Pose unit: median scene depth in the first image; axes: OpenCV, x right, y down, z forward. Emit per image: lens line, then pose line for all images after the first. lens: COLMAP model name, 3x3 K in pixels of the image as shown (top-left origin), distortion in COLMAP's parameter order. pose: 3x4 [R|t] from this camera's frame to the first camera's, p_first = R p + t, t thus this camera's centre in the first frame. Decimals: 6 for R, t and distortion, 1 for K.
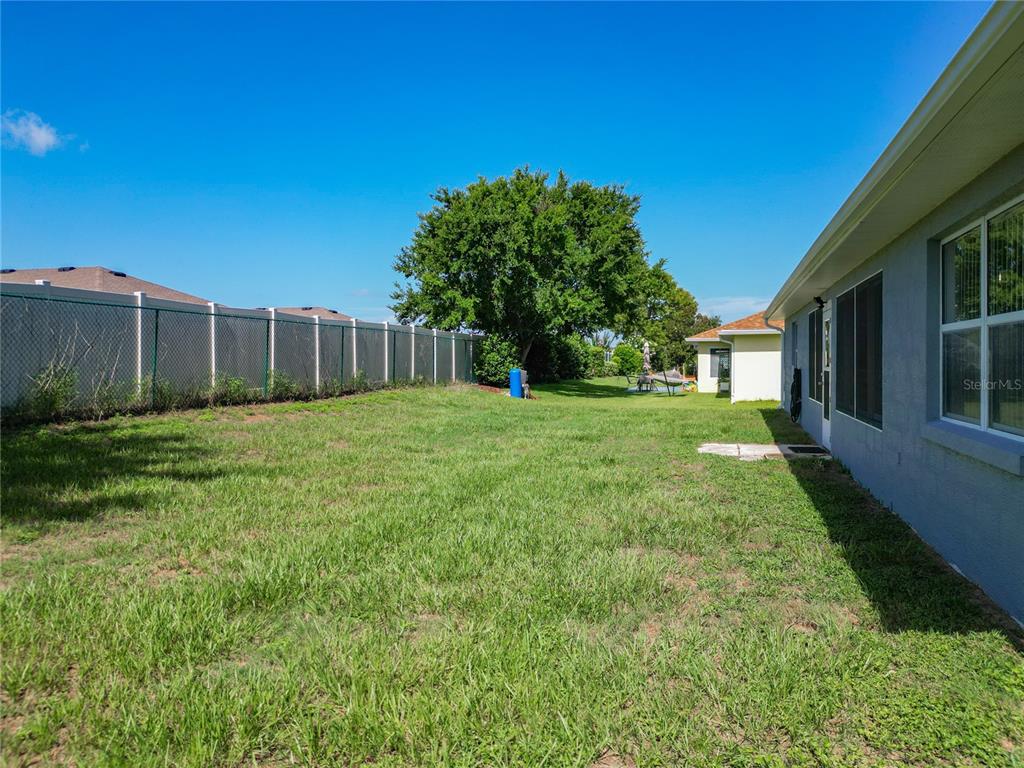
lens RADIAL K [[720.1, 0, 512.0], [0, 720.1, 384.0], [0, 0, 1]] dist [0.081654, -0.057946]
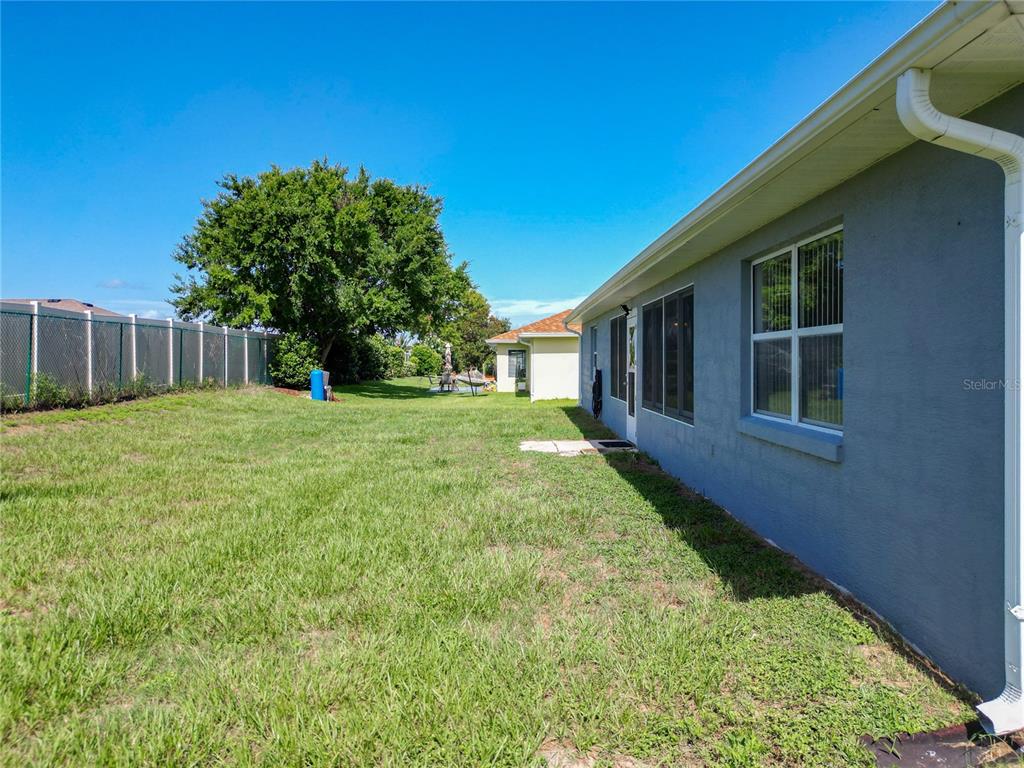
lens RADIAL K [[729.0, 0, 512.0], [0, 729.0, 384.0], [0, 0, 1]] dist [0.066276, -0.062037]
pose [[0.957993, -0.009279, 0.286641, -0.039205], [0.009241, 0.999956, 0.001487, -0.002348], [-0.286642, 0.001224, 0.958037, -0.001383]]
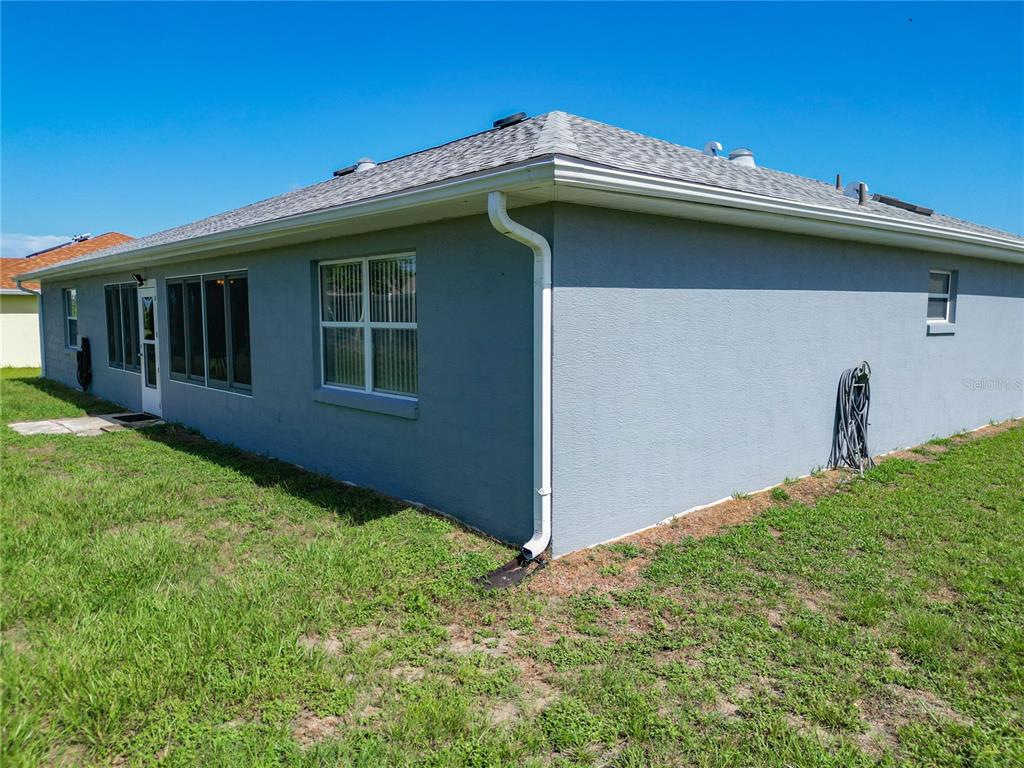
lens RADIAL K [[722.3, 0, 512.2], [0, 722.3, 406.9], [0, 0, 1]] dist [0.053300, -0.000714]
pose [[0.522664, -0.102318, 0.846377, -0.151422], [0.022936, 0.994100, 0.106012, -0.019153], [-0.852230, -0.035996, 0.521927, -0.023347]]
